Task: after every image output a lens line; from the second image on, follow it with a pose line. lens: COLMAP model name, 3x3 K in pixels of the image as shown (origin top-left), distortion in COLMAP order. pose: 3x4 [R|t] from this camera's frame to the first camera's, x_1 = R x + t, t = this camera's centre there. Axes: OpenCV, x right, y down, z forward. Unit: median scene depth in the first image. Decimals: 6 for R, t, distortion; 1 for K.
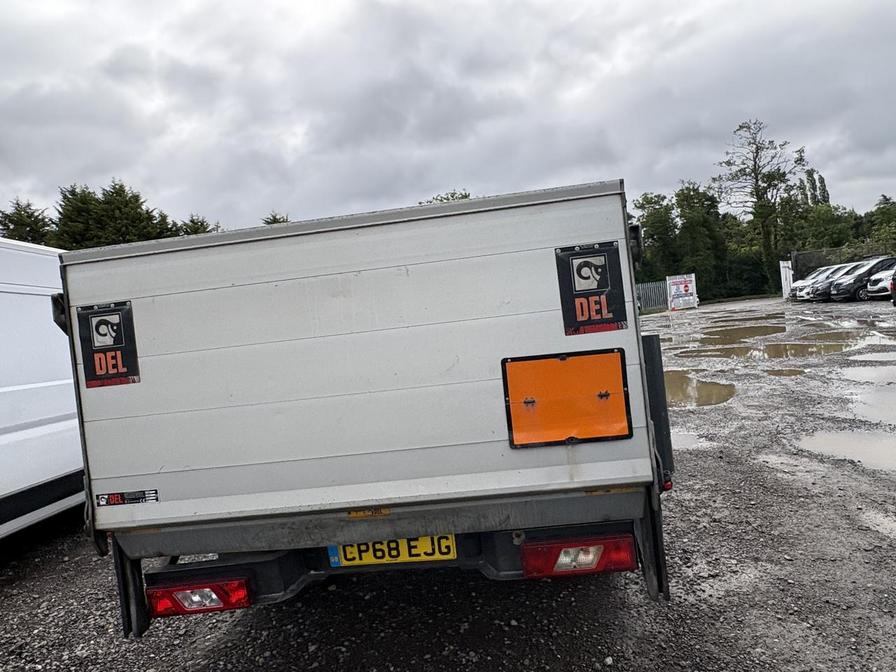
lens RADIAL K [[556.2, 0, 448.0], [0, 556.2, 331.9], [0, 0, 1]] dist [-0.000114, 0.000816]
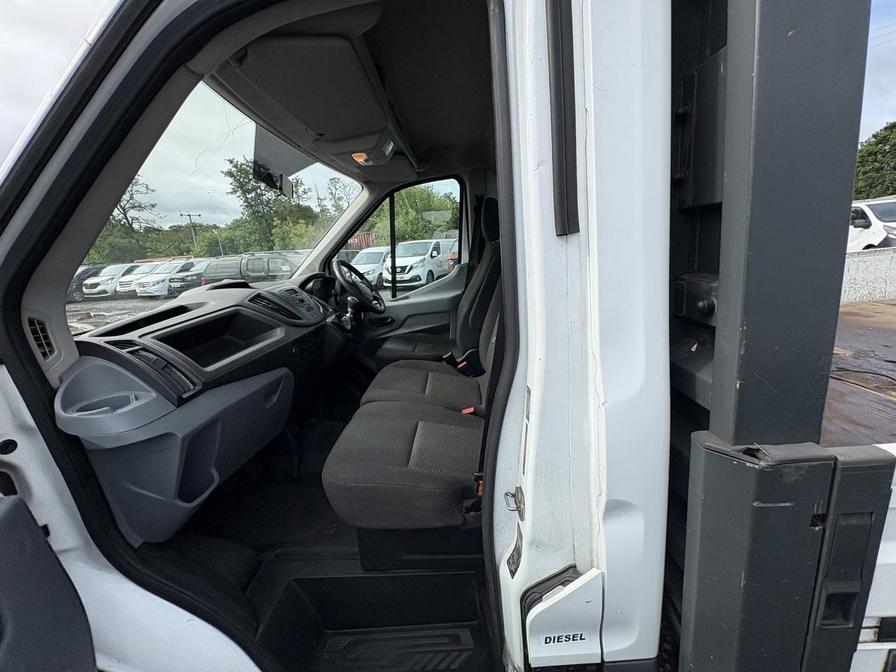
lens RADIAL K [[357.1, 0, 447.7], [0, 357.1, 337.0], [0, 0, 1]] dist [0.000715, -0.000190]
pose [[-0.048636, -0.124715, 0.991000, -0.050983], [0.100360, 0.986543, 0.129079, -0.000802], [-0.993762, 0.105734, -0.035465, 0.209349]]
